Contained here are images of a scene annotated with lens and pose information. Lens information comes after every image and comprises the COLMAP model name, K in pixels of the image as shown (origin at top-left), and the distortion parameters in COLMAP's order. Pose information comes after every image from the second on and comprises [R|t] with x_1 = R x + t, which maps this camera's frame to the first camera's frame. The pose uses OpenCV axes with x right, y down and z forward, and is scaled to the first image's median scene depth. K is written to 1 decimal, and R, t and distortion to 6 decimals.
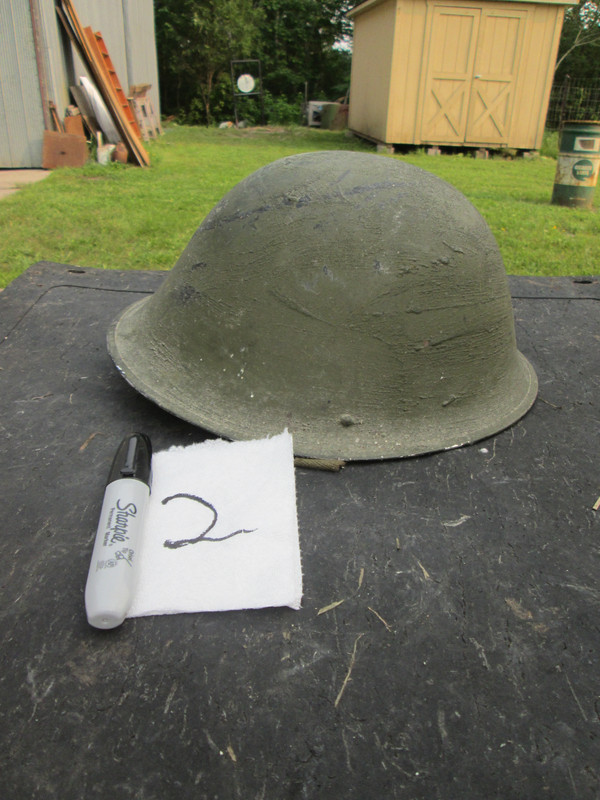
lens RADIAL K [[660.0, 0, 303.0], [0, 660.0, 396.9], [0, 0, 1]] dist [-0.044585, 0.021390]
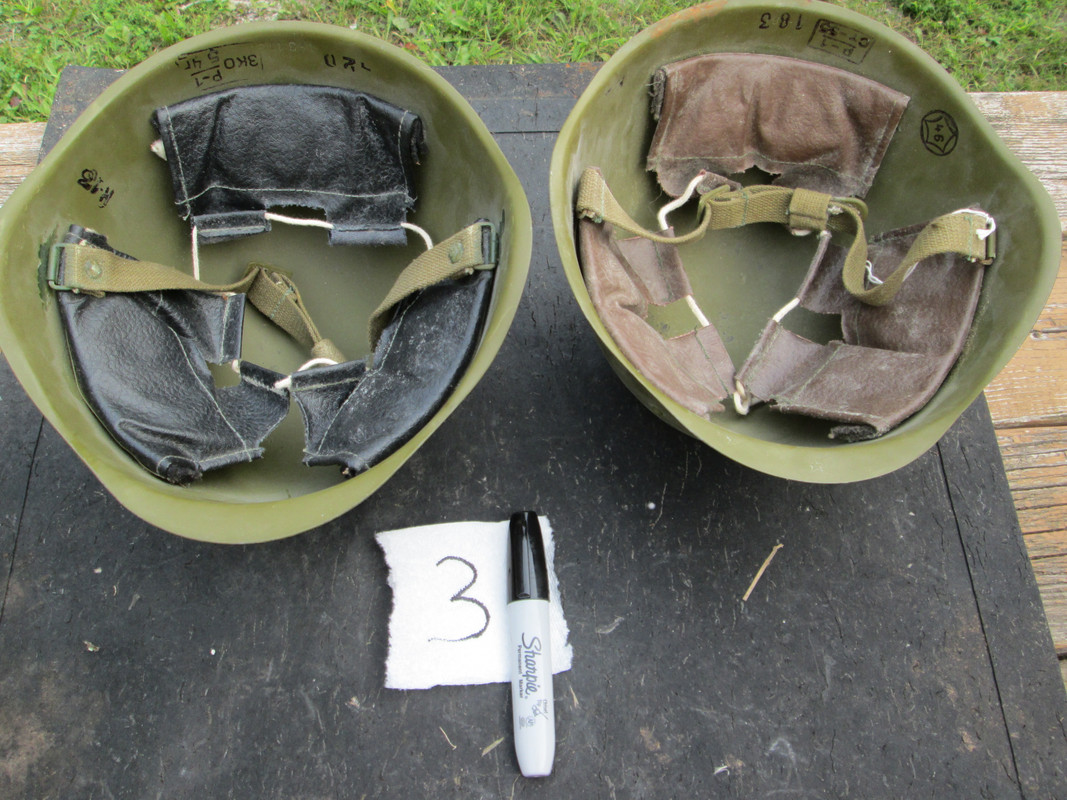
lens RADIAL K [[1012.8, 0, 534.7], [0, 1012.8, 367.3], [0, 0, 1]] dist [-0.117262, 0.061242]
pose [[0.997805, -0.049487, 0.044004, 0.061562], [0.018638, 0.847496, 0.530474, -1.034705], [-0.063545, -0.528490, 0.846558, -0.142178]]
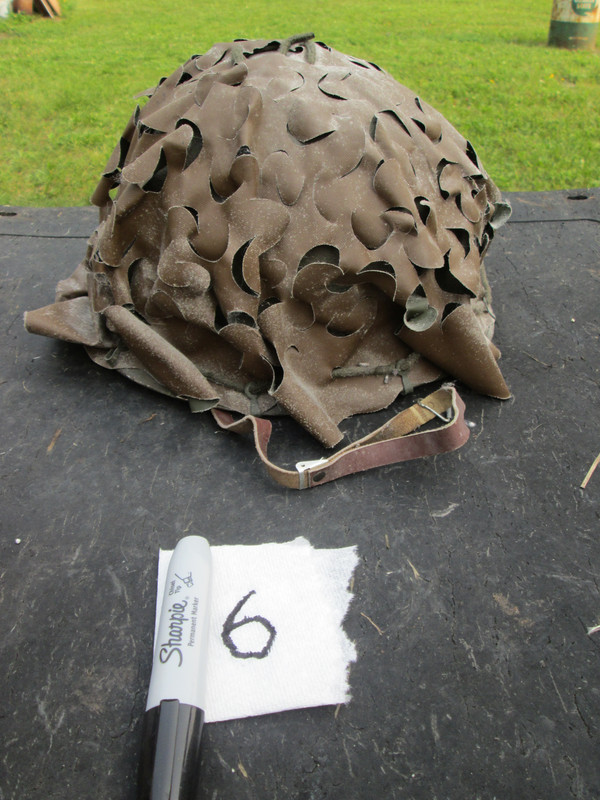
lens RADIAL K [[767.3, 0, 301.6], [0, 767.3, 396.9], [0, 0, 1]] dist [-0.077824, 0.037537]
pose [[0.997418, -0.060647, 0.038460, -0.015181], [0.054336, 0.987493, 0.148004, -0.163964], [-0.046955, -0.145532, 0.988239, -0.101665]]
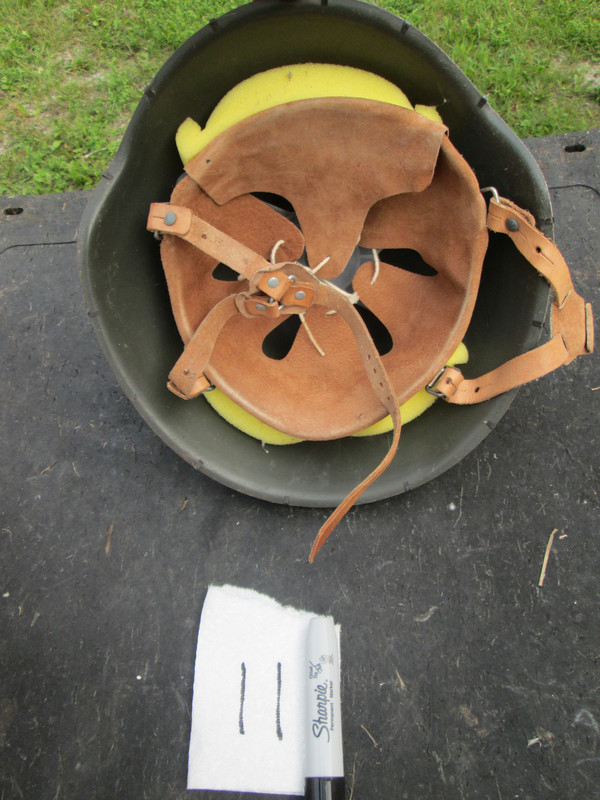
lens RADIAL K [[660.9, 0, 304.2], [0, 660.9, 396.0], [0, 0, 1]] dist [-0.039770, 0.011147]
pose [[0.990710, -0.131949, -0.032903, 0.100383], [0.128545, 0.829698, 0.543211, -0.880211], [-0.044377, -0.542394, 0.838951, 0.185601]]
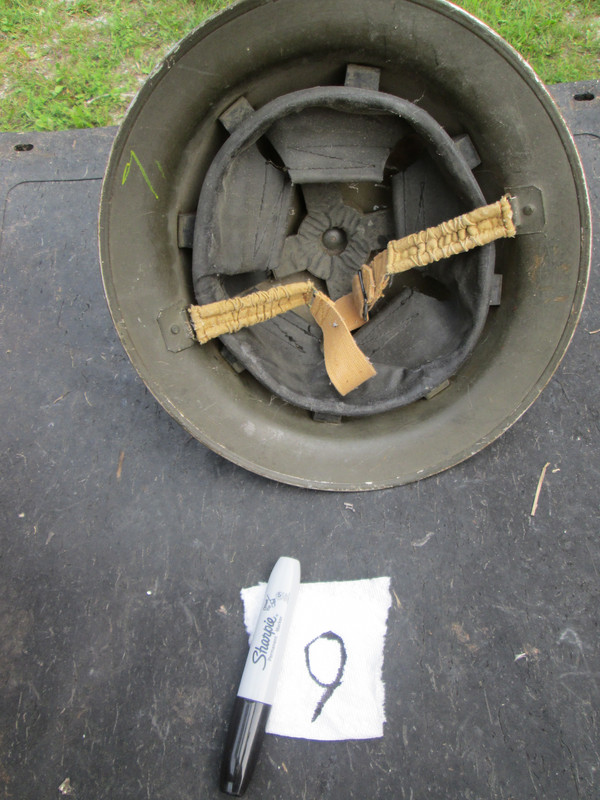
lens RADIAL K [[660.9, 0, 304.2], [0, 660.9, 396.0], [0, 0, 1]] dist [-0.039770, 0.011147]
pose [[0.993554, -0.107528, -0.035888, 0.075715], [0.107845, 0.799077, 0.591478, -0.861402], [-0.034924, -0.591535, 0.805522, 0.113903]]
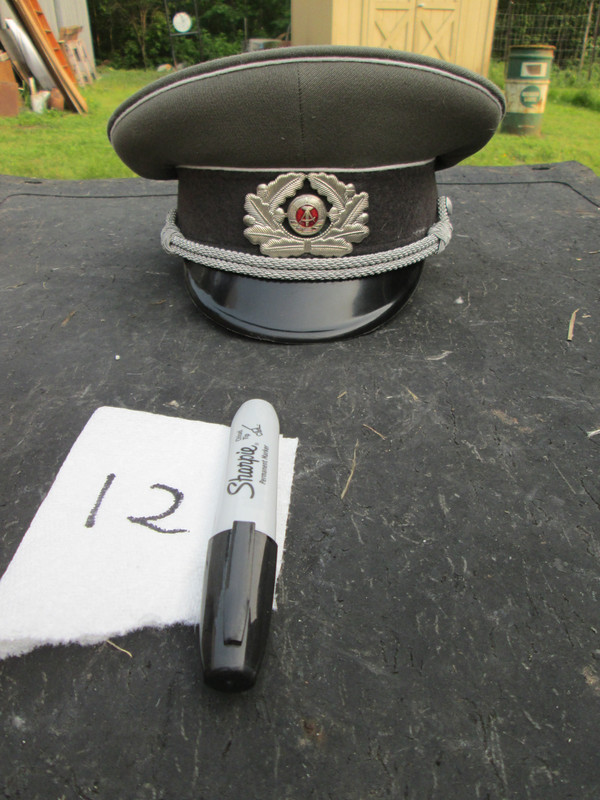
lens RADIAL K [[658.7, 0, 301.4], [0, 658.7, 398.3], [0, 0, 1]] dist [-0.039705, 0.012168]
pose [[0.996424, -0.064333, 0.054777, -0.045687], [0.059839, 0.994991, 0.080072, 0.160543], [-0.059654, -0.076508, 0.995283, -0.028461]]
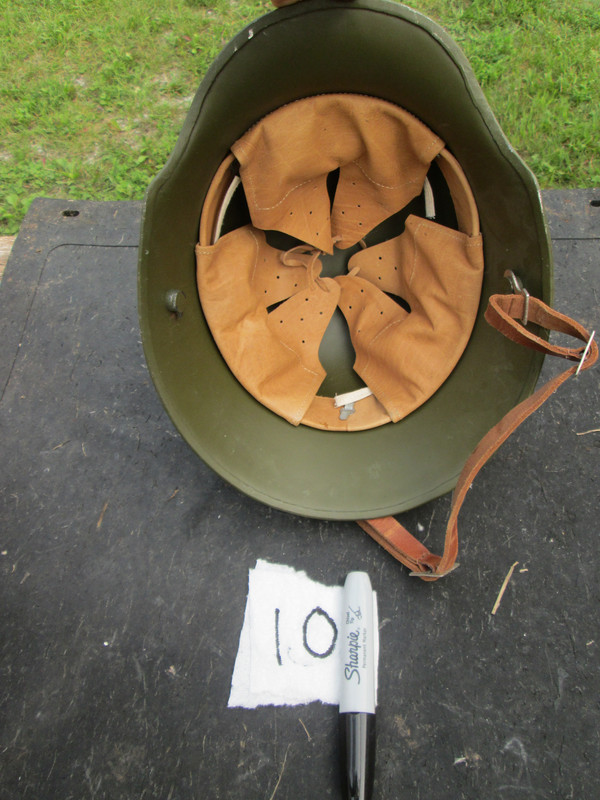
lens RADIAL K [[662.2, 0, 305.9], [0, 662.2, 396.0], [0, 0, 1]] dist [-0.047527, 0.021142]
pose [[0.992702, -0.016671, -0.119434, 0.256929], [0.074108, 0.865650, 0.495135, -0.878229], [0.095134, -0.500373, 0.860568, 0.086287]]
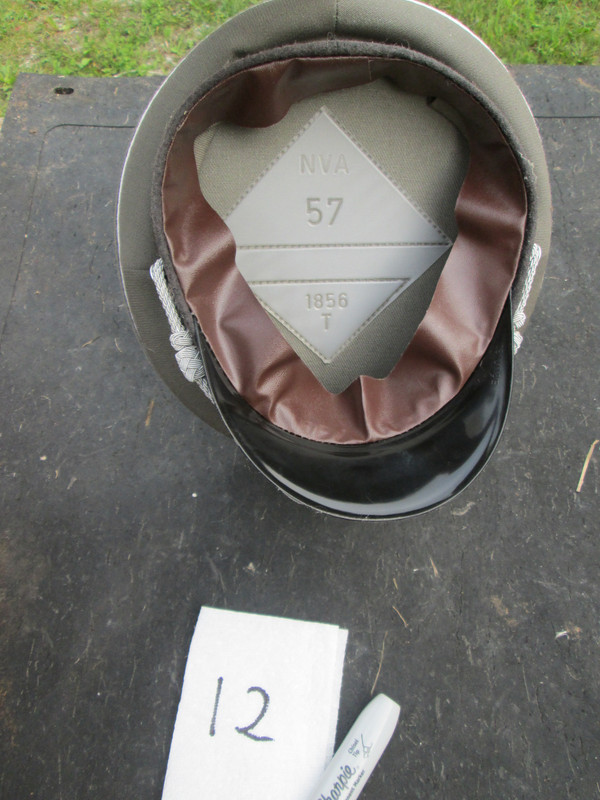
lens RADIAL K [[660.9, 0, 304.2], [0, 660.9, 396.0], [0, 0, 1]] dist [-0.039770, 0.011147]
pose [[0.998802, -0.039131, -0.029380, -0.027176], [0.048928, 0.807088, 0.588401, -0.758076], [0.000688, -0.589133, 0.808036, 0.103660]]
